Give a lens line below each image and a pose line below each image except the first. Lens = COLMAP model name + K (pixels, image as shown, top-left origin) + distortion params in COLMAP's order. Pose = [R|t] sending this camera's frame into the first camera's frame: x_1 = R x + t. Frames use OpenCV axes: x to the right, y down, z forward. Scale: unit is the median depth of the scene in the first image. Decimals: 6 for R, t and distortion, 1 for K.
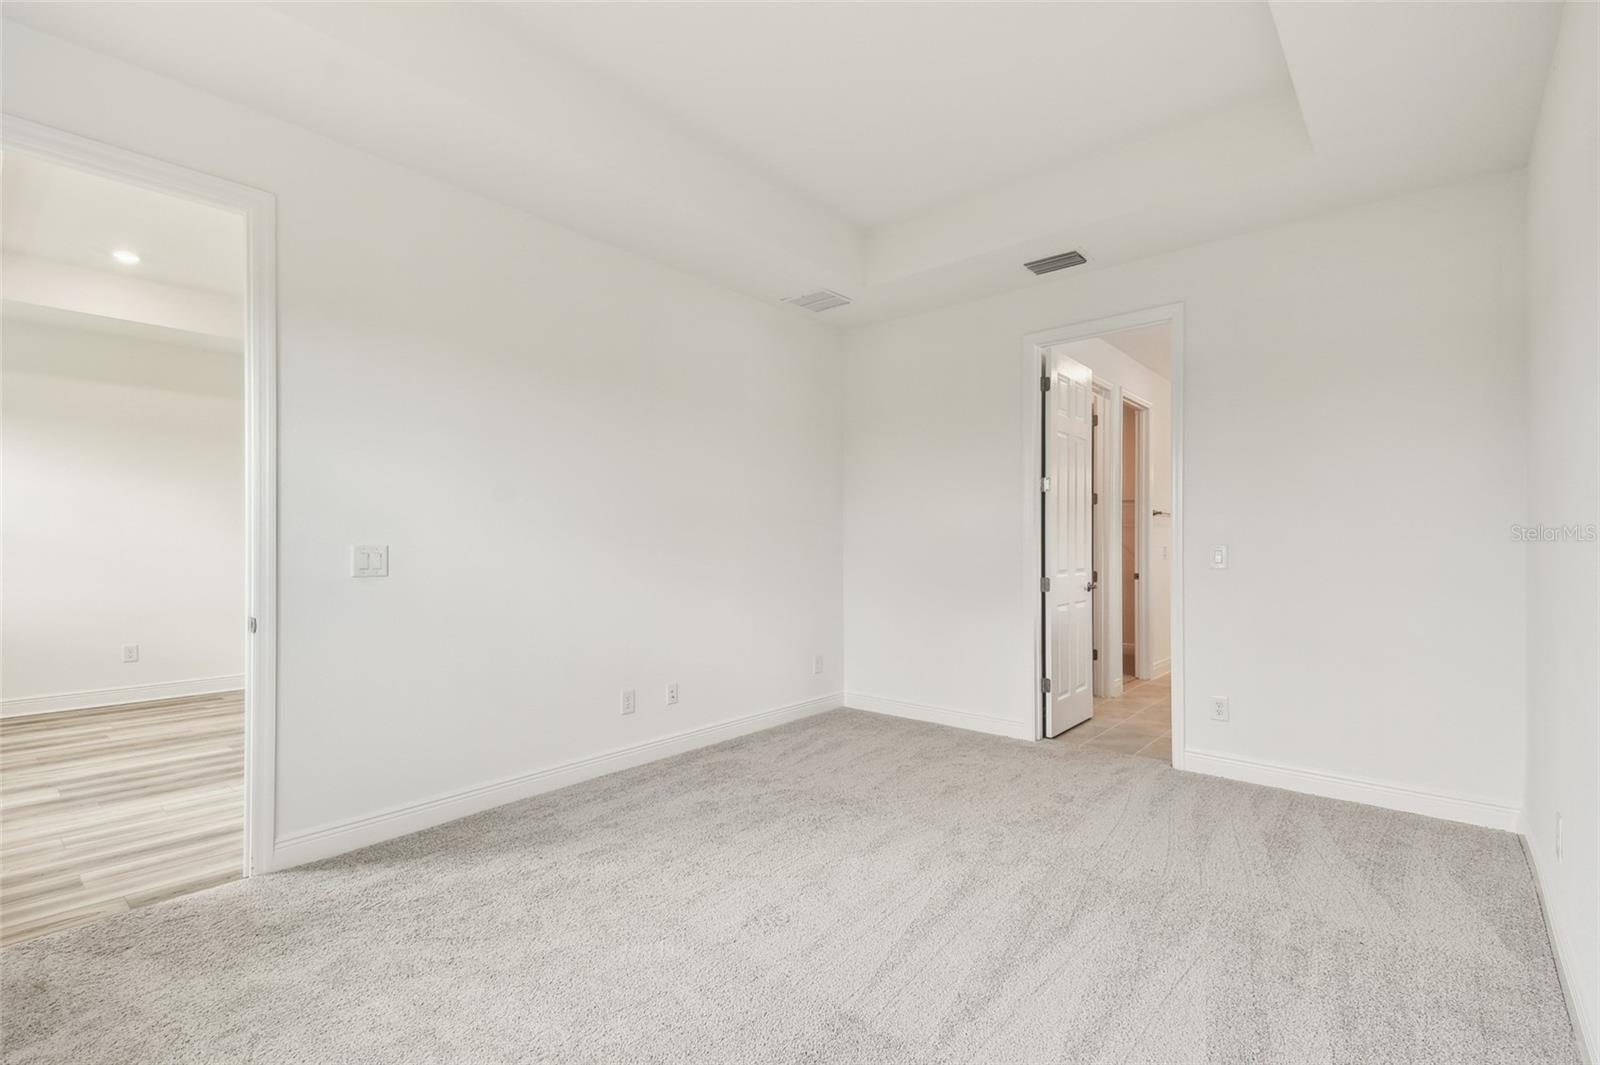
lens RADIAL K [[729.9, 0, 797.3], [0, 729.9, 538.3], [0, 0, 1]] dist [0.044217, -0.020865]
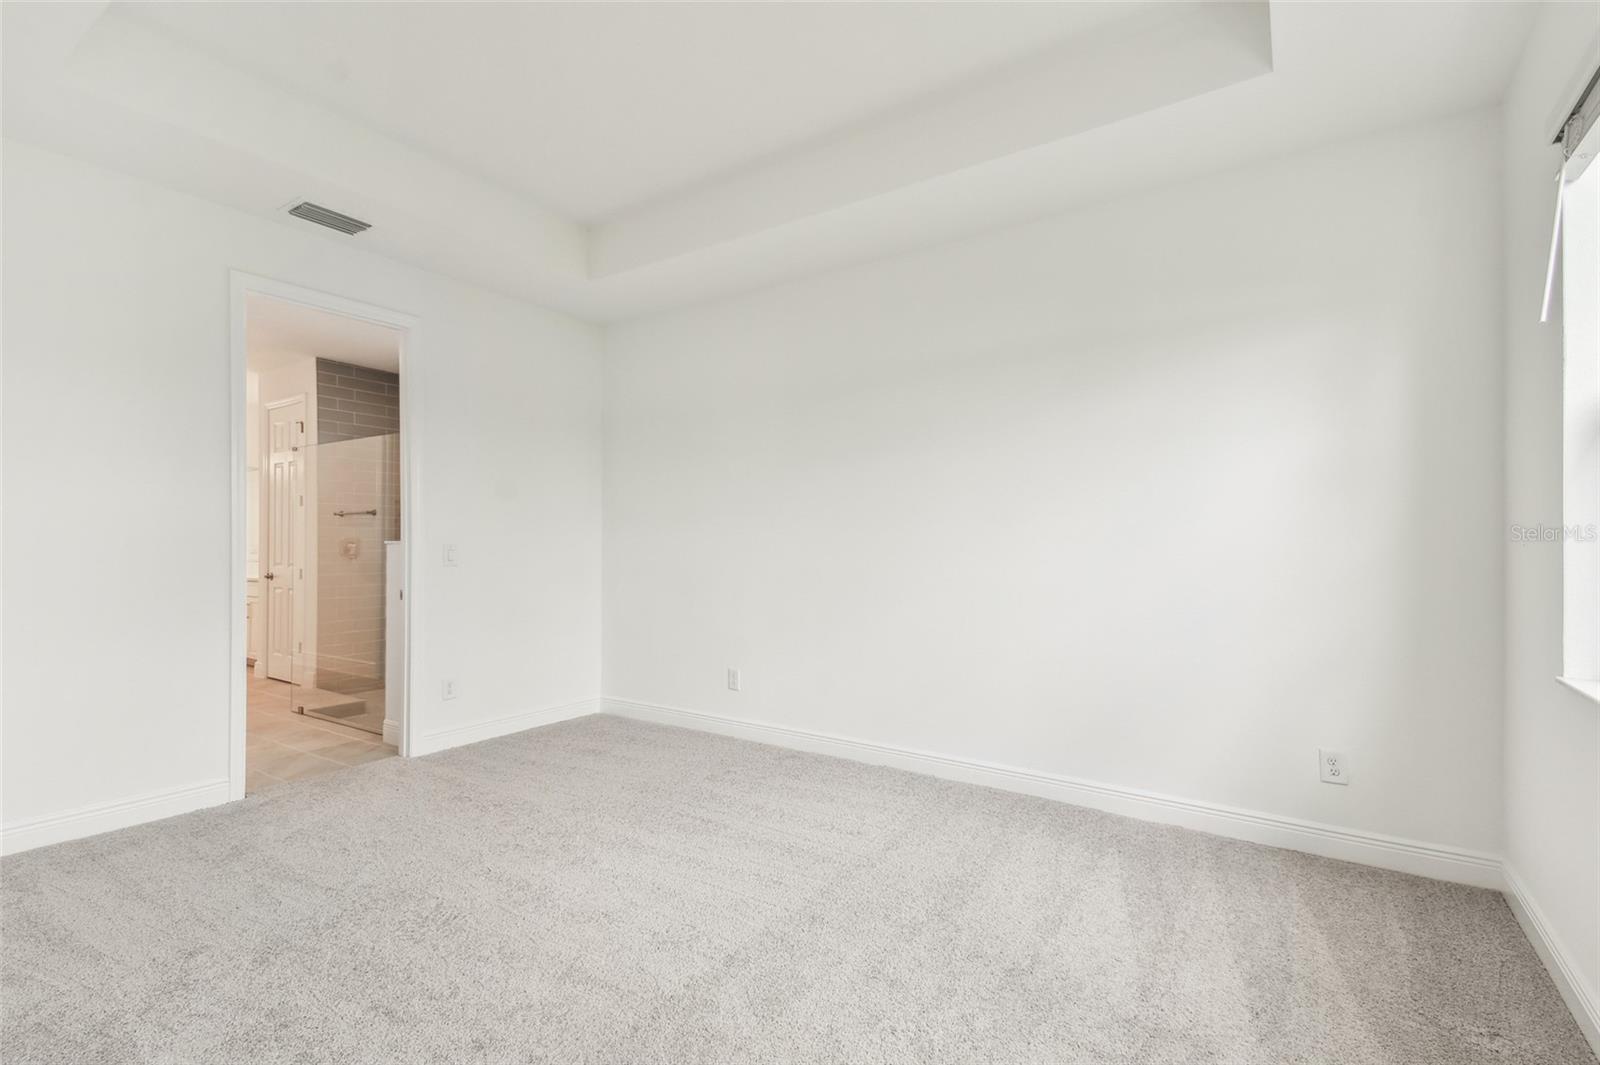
lens RADIAL K [[729.9, 0, 800.6], [0, 729.9, 539.5], [0, 0, 1]] dist [0.044217, -0.020865]
pose [[-0.073411, -0.003688, 0.997295, -0.513293], [-0.000091, 0.999993, 0.003691, -0.001570], [-0.997302, 0.000180, -0.073411, 0.473579]]
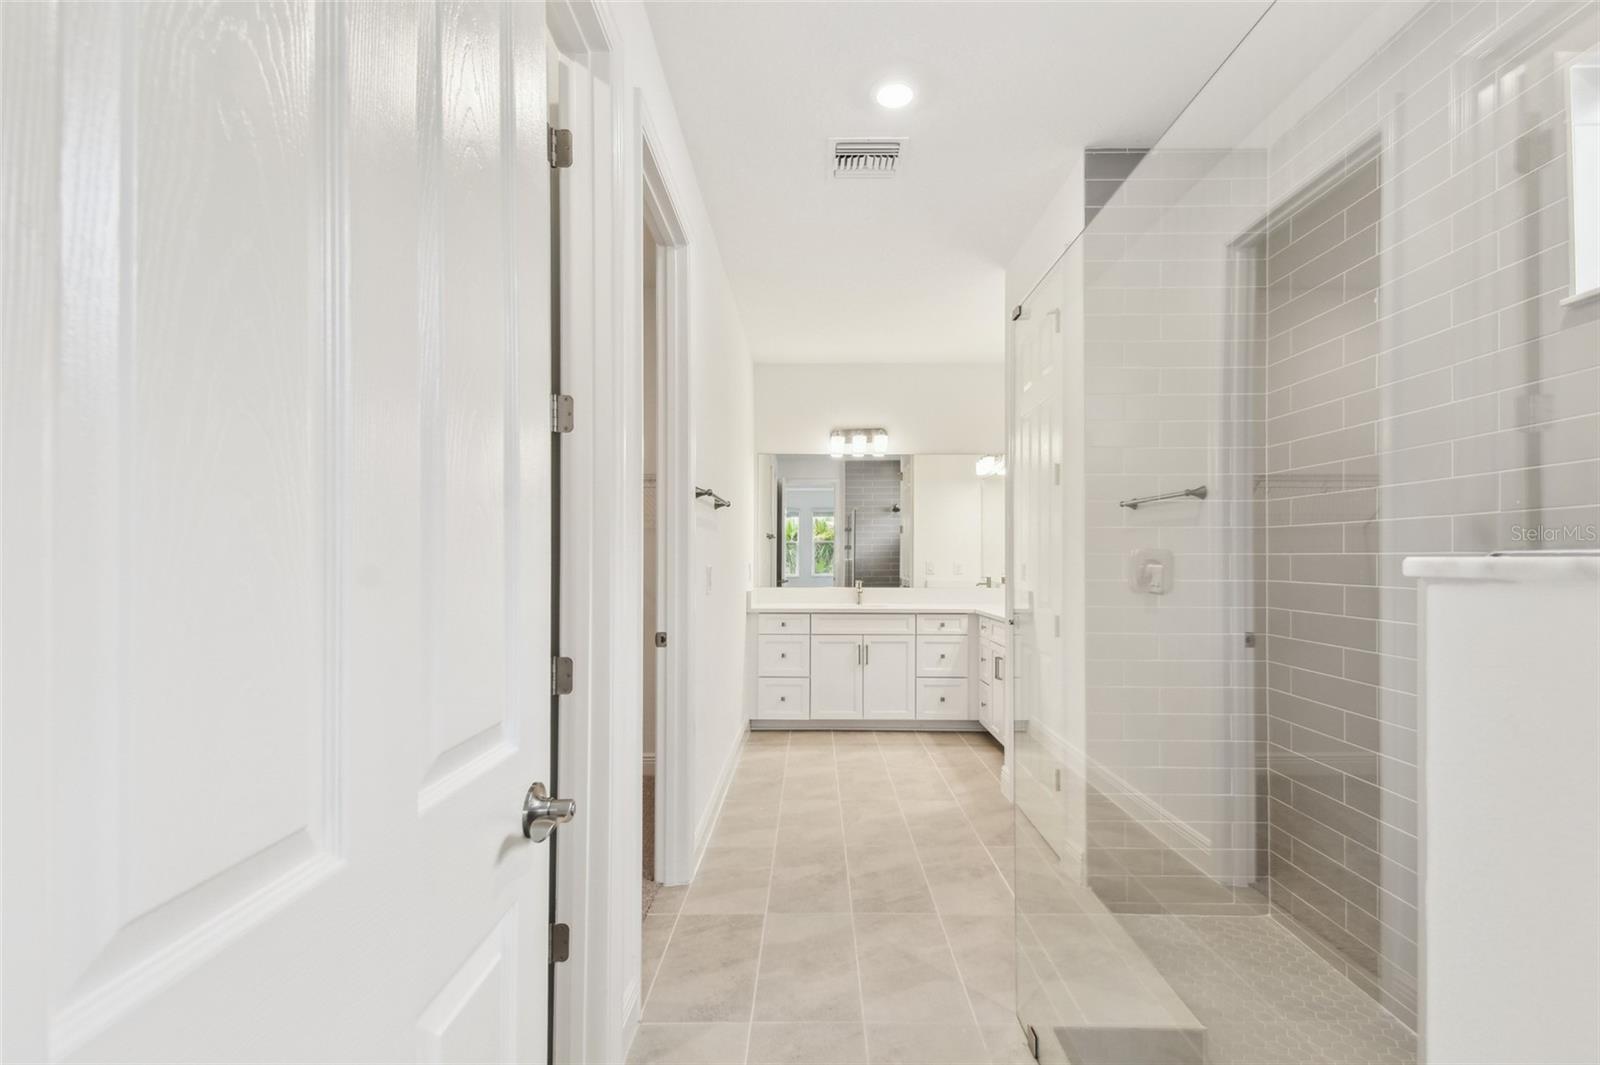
lens RADIAL K [[729.9, 0, 805.1], [0, 729.9, 547.3], [0, 0, 1]] dist [0.044217, -0.020865]
pose [[0.767481, -0.000148, 0.641071, 0.395479], [0.002762, 0.999991, -0.003076, -0.001091], [-0.641065, 0.004132, 0.767475, 0.971015]]
